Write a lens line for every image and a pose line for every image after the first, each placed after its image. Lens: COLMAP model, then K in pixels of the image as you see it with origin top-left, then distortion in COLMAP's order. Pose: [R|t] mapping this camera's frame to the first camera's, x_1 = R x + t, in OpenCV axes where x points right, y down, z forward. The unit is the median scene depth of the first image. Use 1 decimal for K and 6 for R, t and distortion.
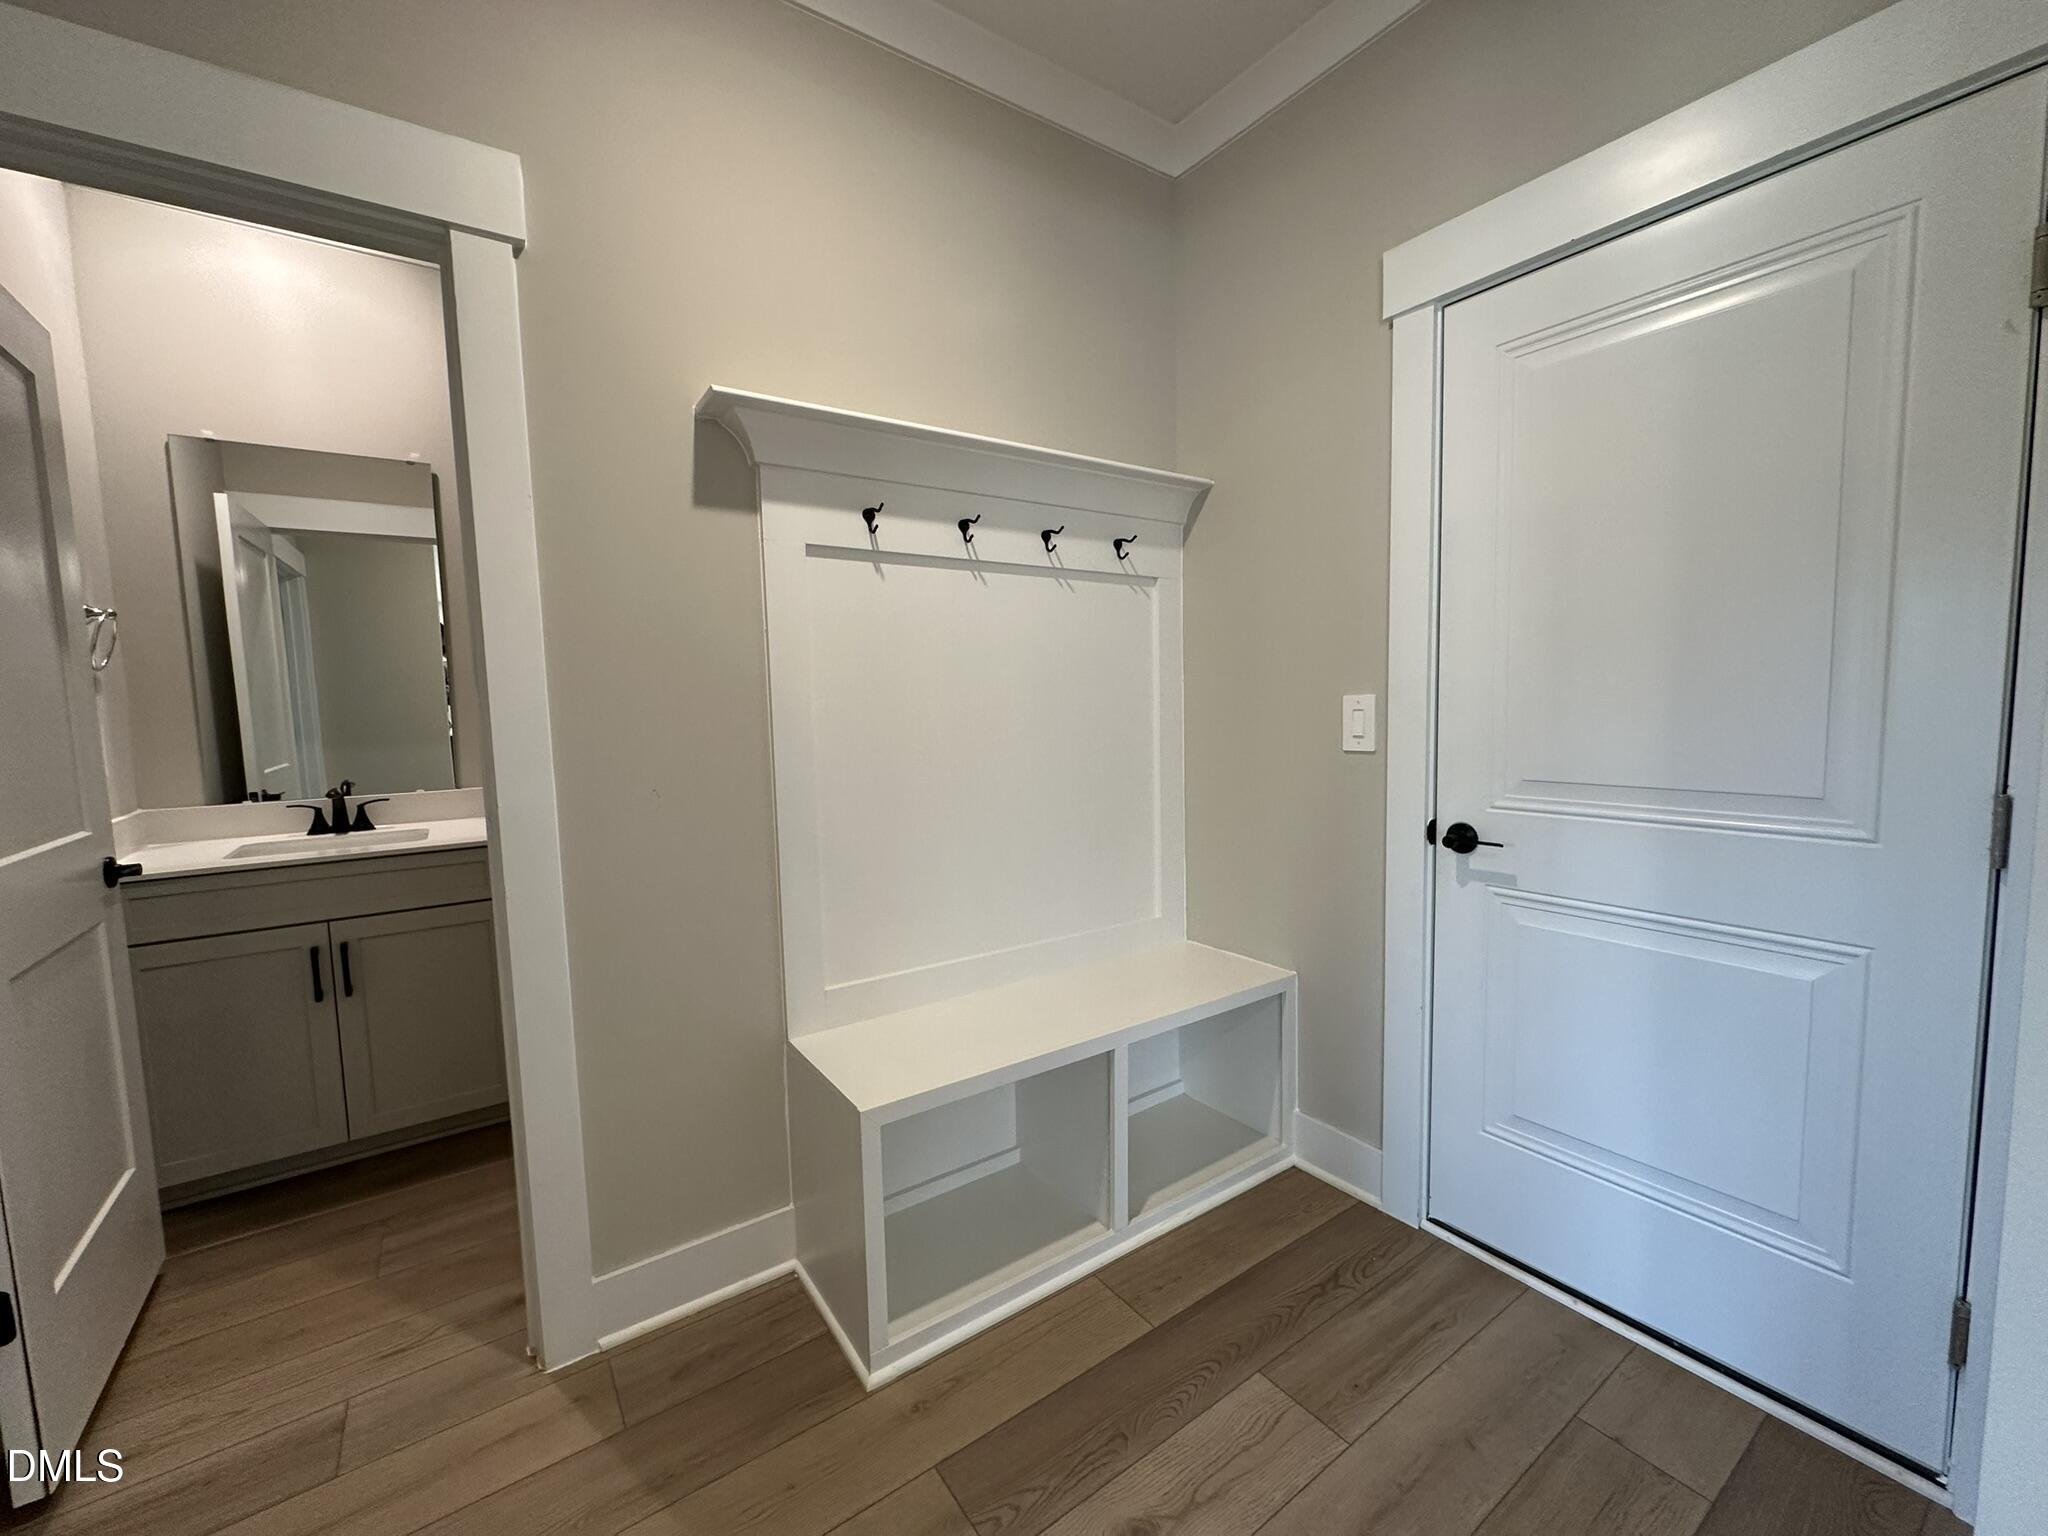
lens RADIAL K [[820.2, 0, 1022.4], [0, 820.2, 777.3], [0, 0, 1]] dist [-0.002254, 0.000085]
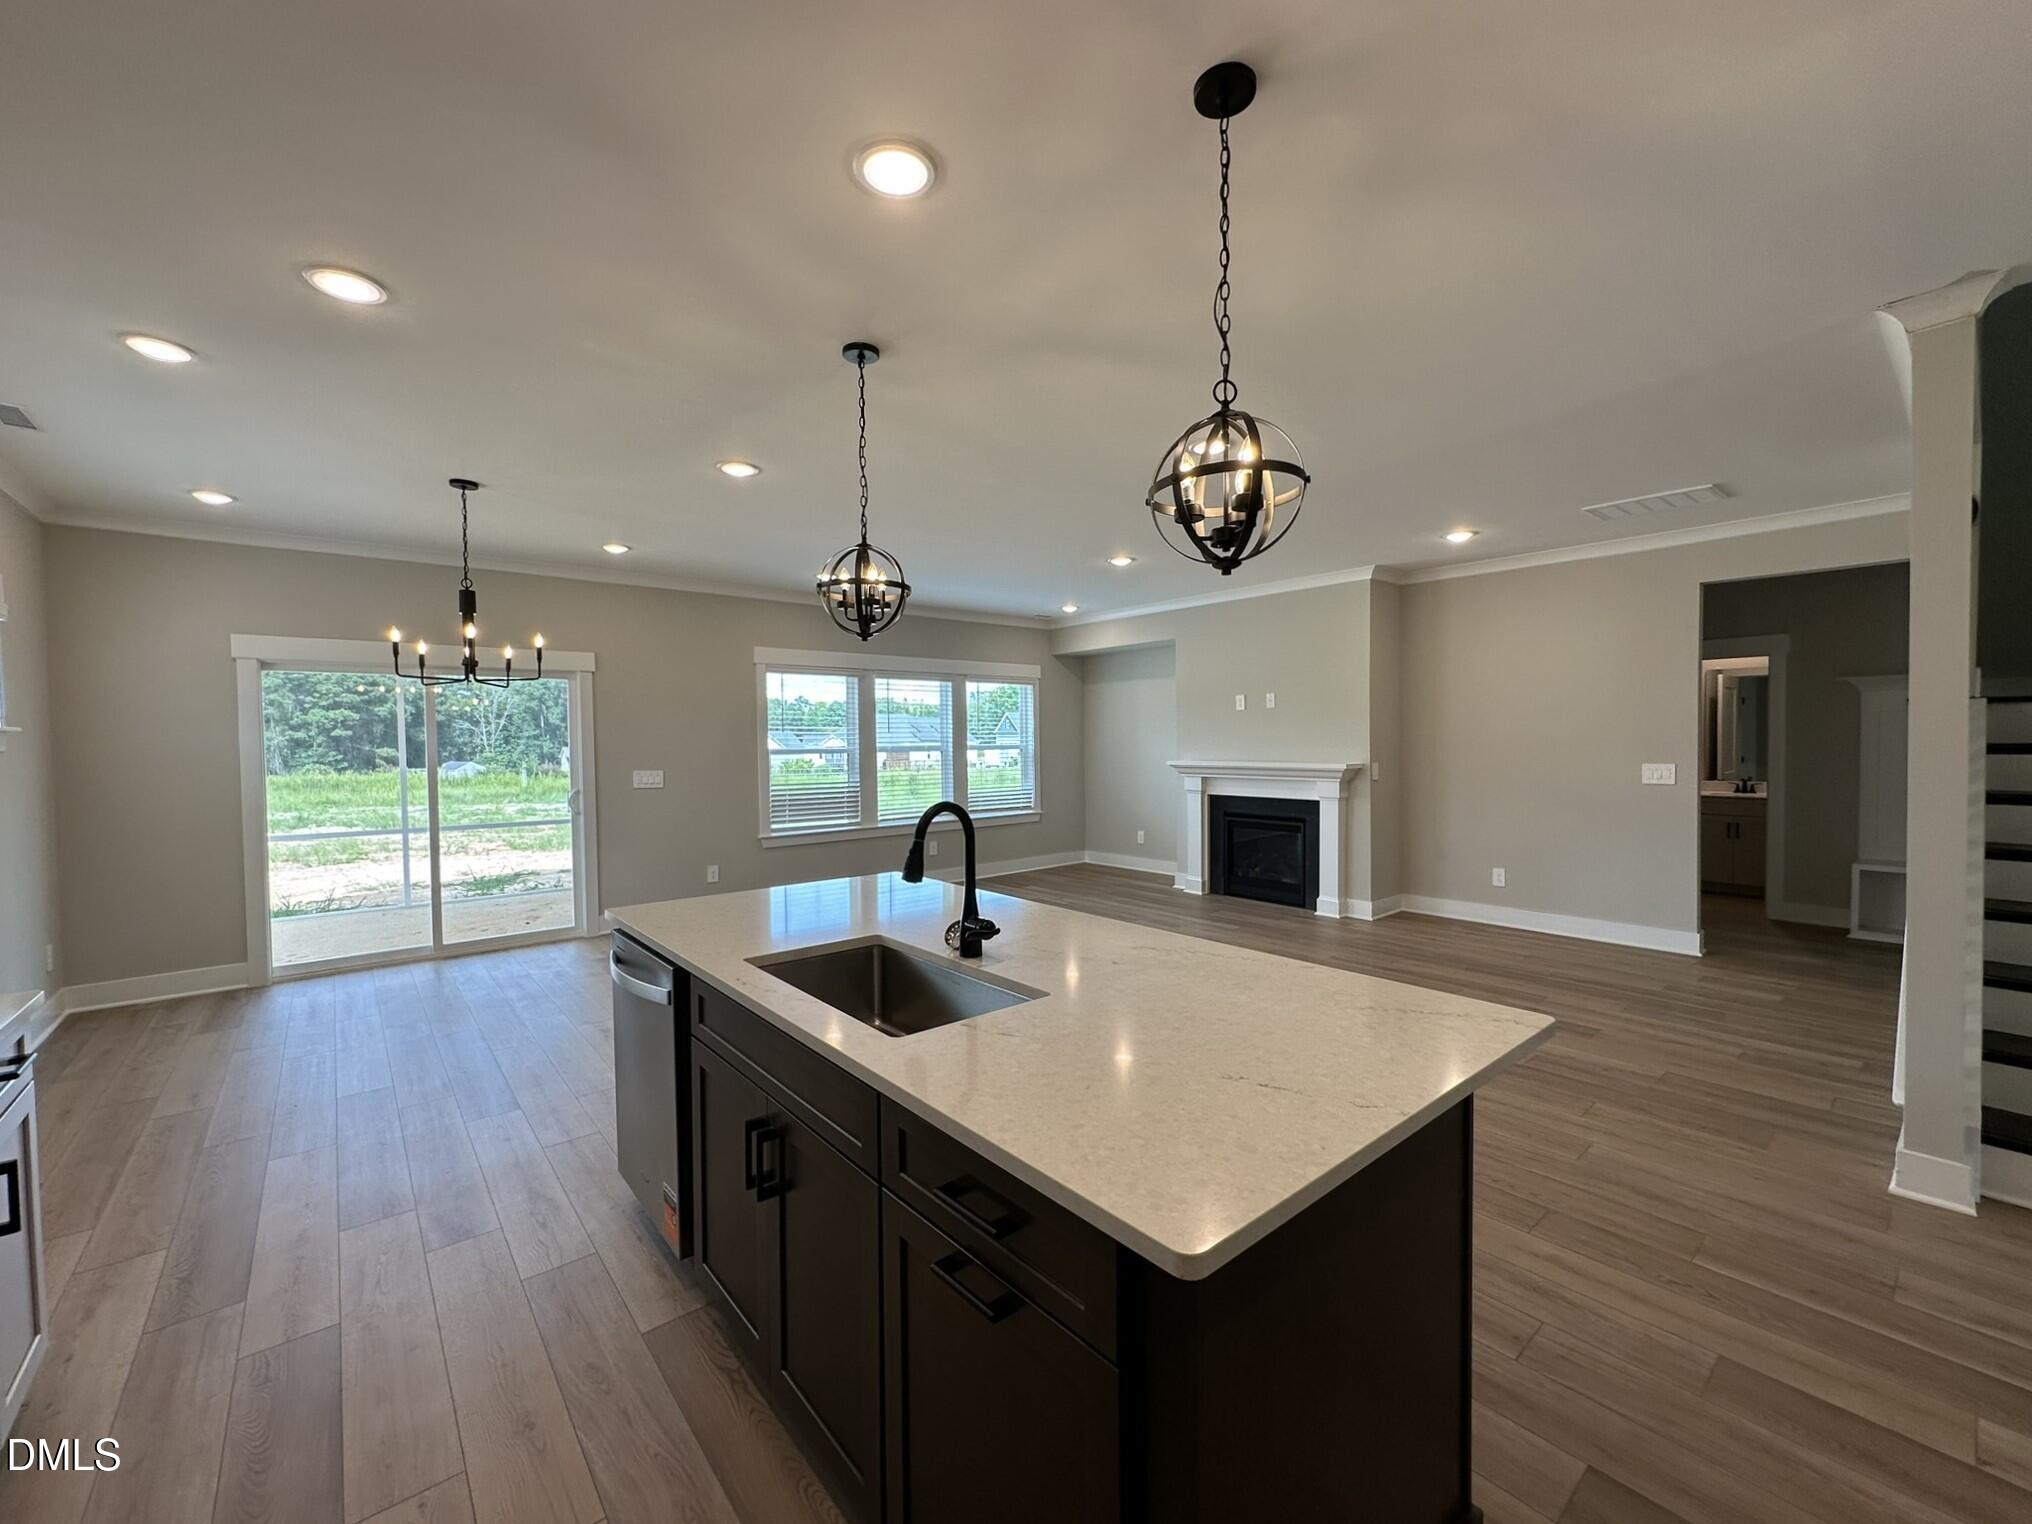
lens RADIAL K [[813.8, 0, 1017.4], [0, 813.8, 773.7], [0, 0, 1]] dist [-0.002254, 0.000085]
pose [[0.085578, 0.053253, -0.994907, 2.037712], [-0.076673, 0.995961, 0.046715, 0.062608], [0.993377, 0.072284, 0.089315, -2.063852]]
